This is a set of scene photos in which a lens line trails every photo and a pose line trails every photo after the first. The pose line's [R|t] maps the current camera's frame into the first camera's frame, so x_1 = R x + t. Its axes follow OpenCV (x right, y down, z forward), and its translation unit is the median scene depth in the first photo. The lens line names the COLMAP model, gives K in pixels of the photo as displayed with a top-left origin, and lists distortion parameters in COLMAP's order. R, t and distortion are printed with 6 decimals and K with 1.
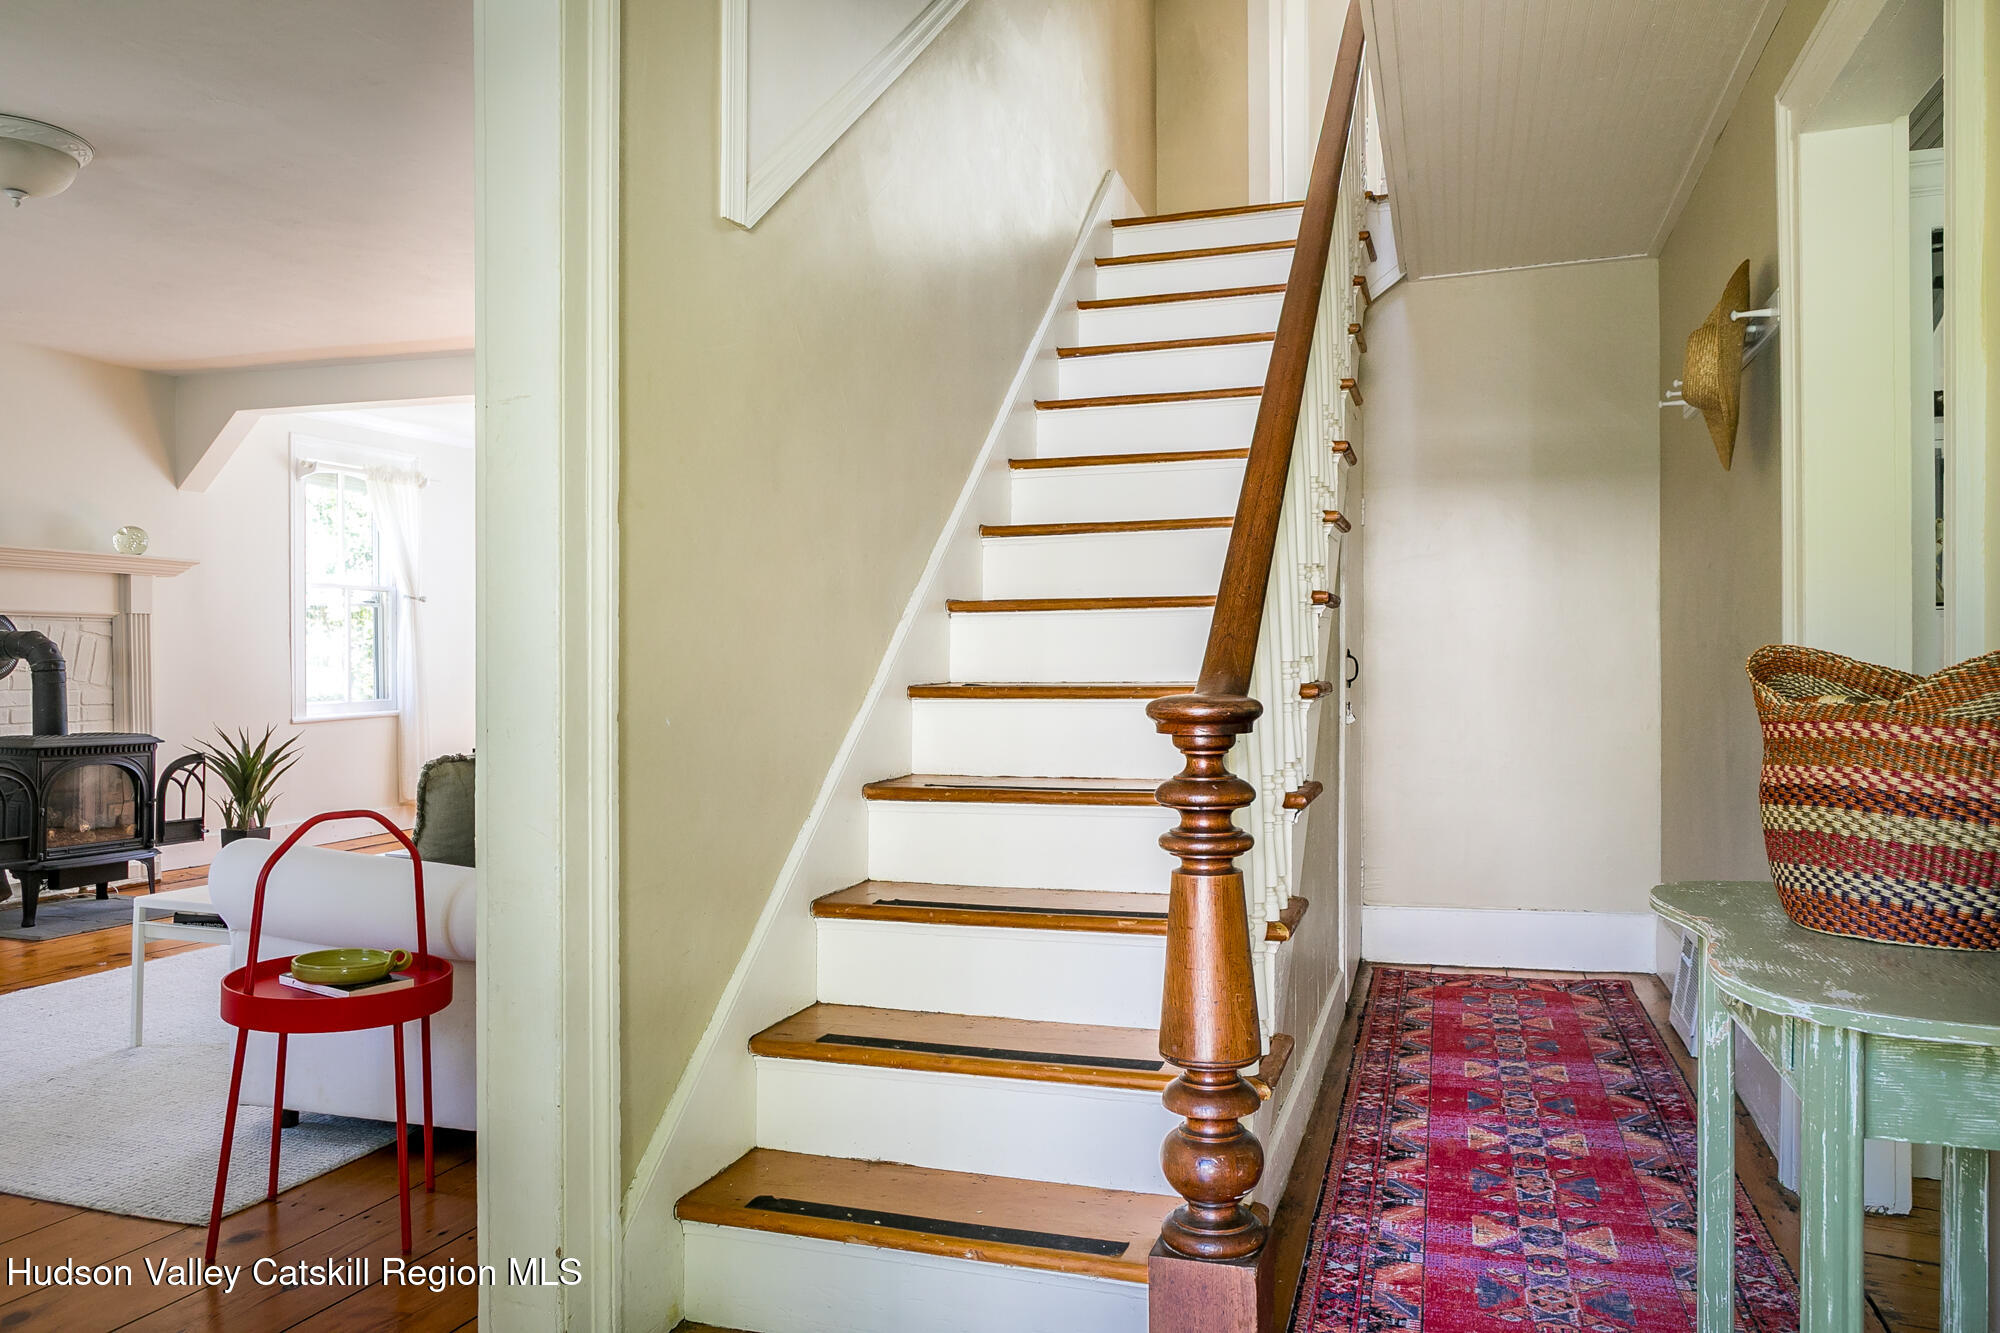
lens RADIAL K [[1382.2, 0, 994.3], [0, 1382.2, 661.9], [0, 0, 1]] dist [-0.014149, -0.000832]
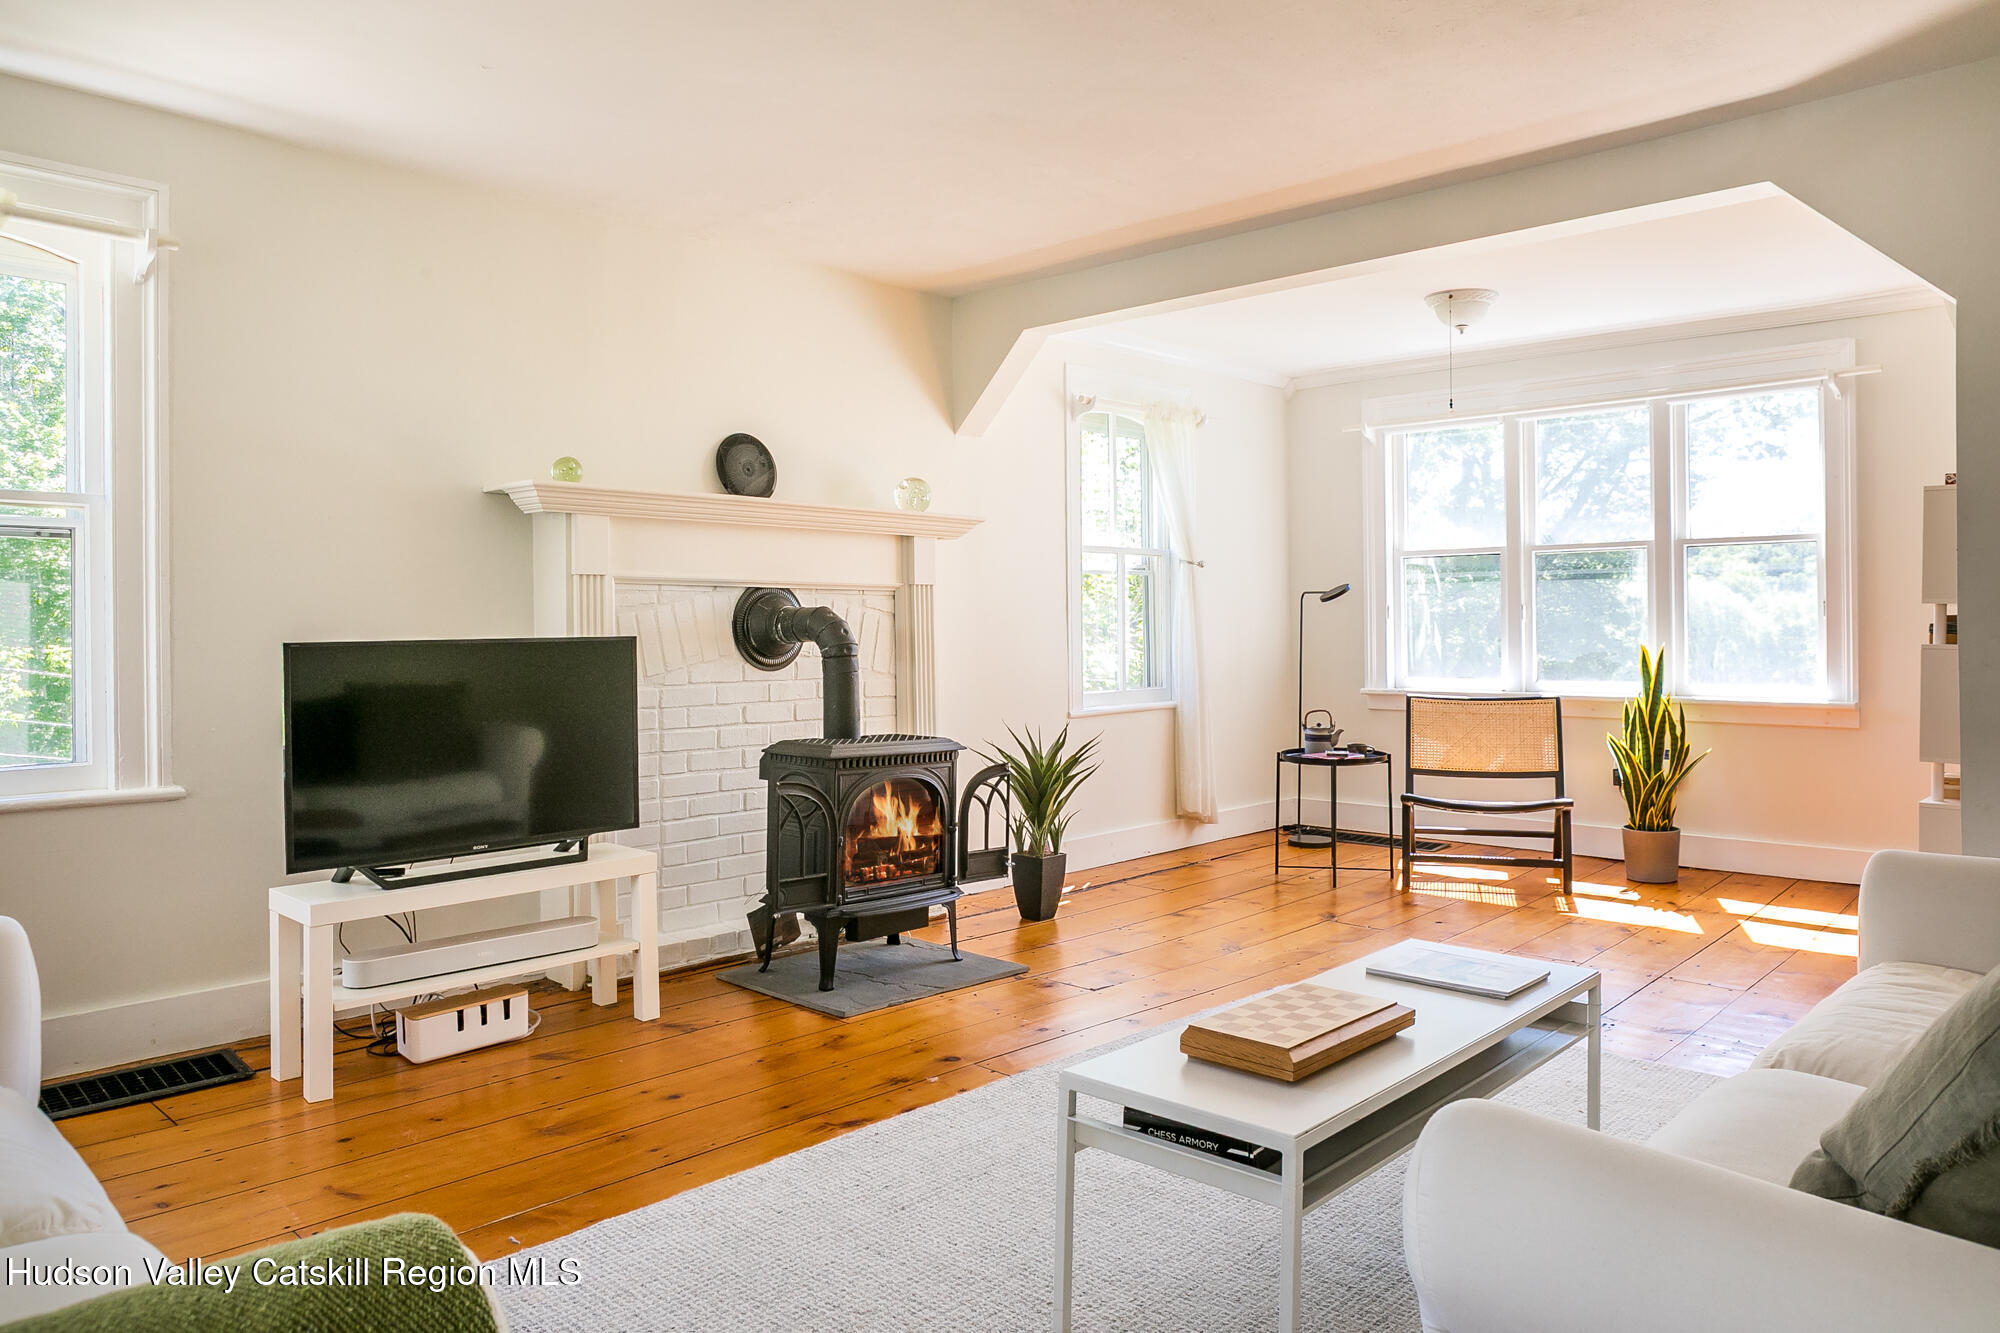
lens RADIAL K [[1368.2, 0, 997.4], [0, 1368.2, 616.5], [0, 0, 1]] dist [-0.025189, 0.013091]
pose [[0.911315, -0.008561, -0.411622, -0.254158], [0.002901, 0.999892, -0.014374, -0.004625], [0.411701, 0.011905, 0.911241, 0.287504]]
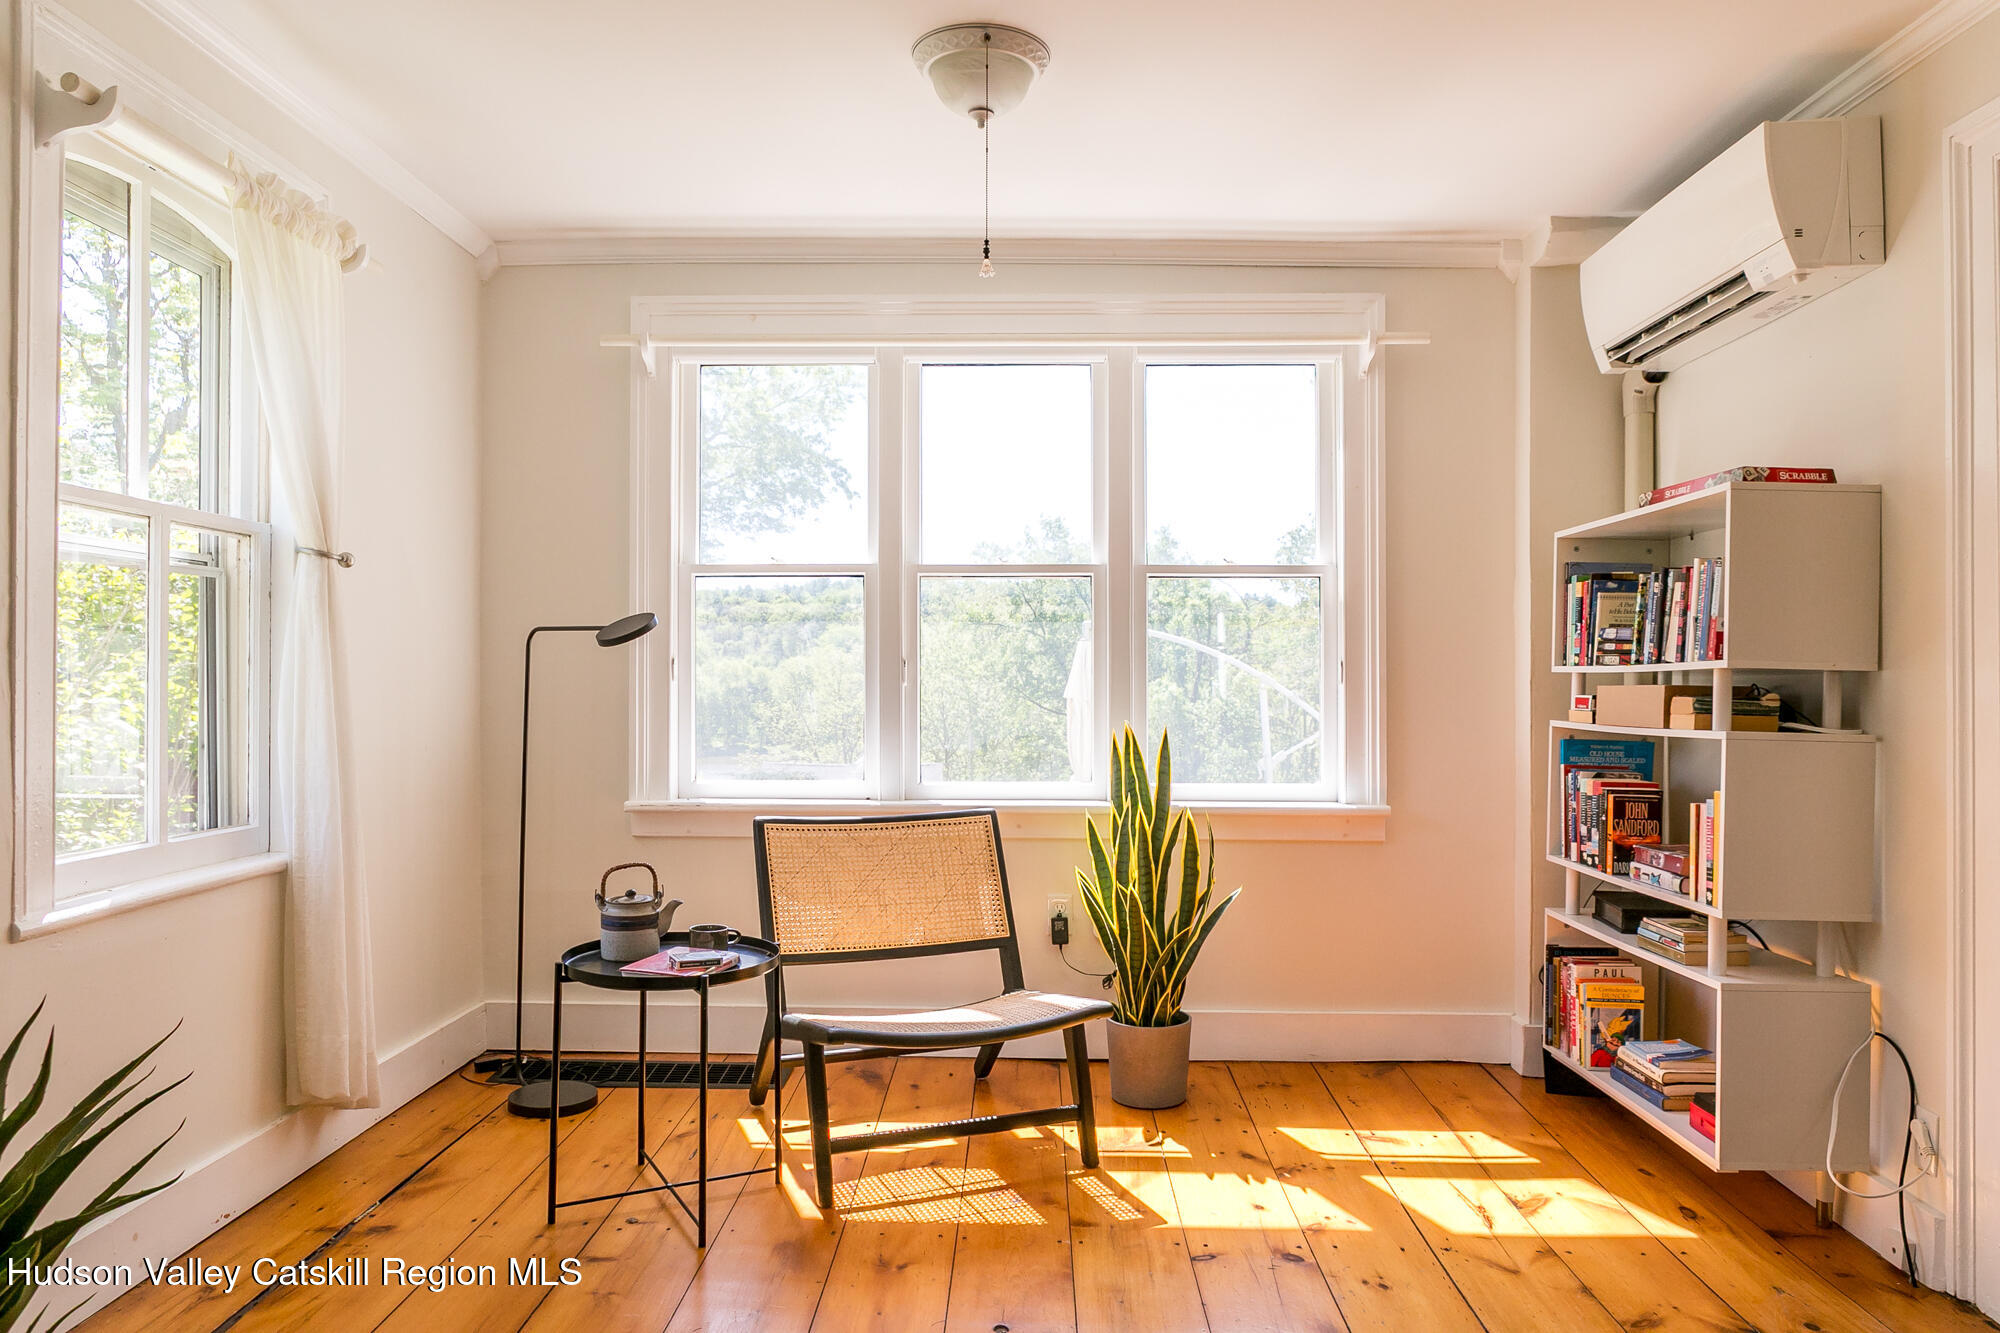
lens RADIAL K [[1368.2, 0, 1012.9], [0, 1368.2, 671.7], [0, 0, 1]] dist [-0.025189, 0.013091]
pose [[0.953448, 0.005982, 0.301500, -0.463762], [-0.001038, 0.999862, -0.016555, -0.011134], [-0.301557, 0.015471, 0.953323, 0.771897]]
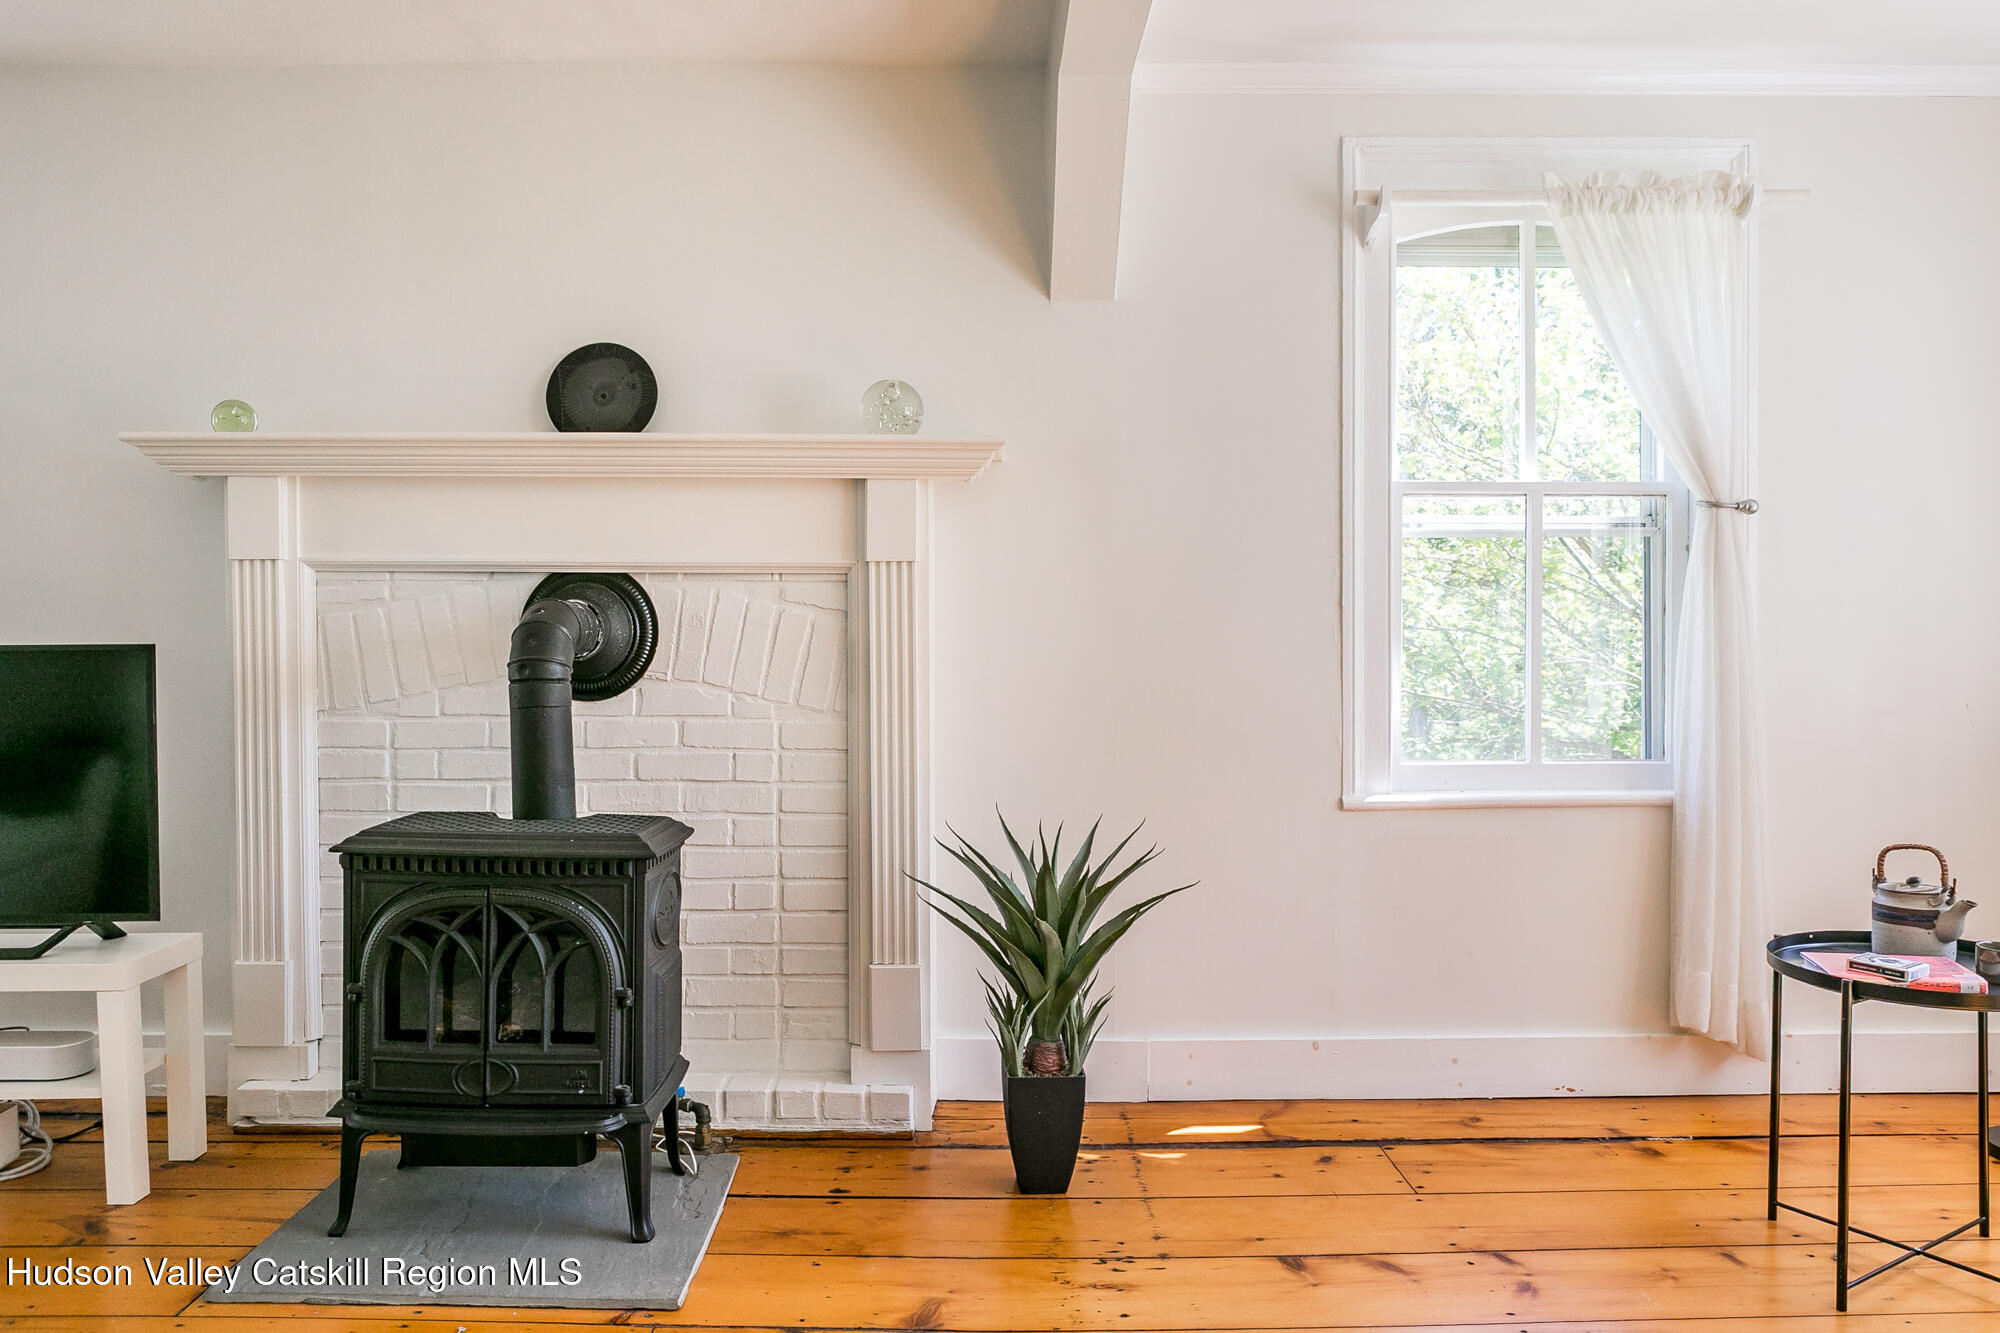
lens RADIAL K [[1368.2, 0, 999.5], [0, 1368.2, 657.5], [0, 0, 1]] dist [-0.025189, 0.013091]
pose [[0.337680, 0.006722, -0.941237, -0.170027], [-0.007928, 0.999959, 0.004297, -0.004610], [0.941228, 0.006011, 0.337720, 0.893141]]
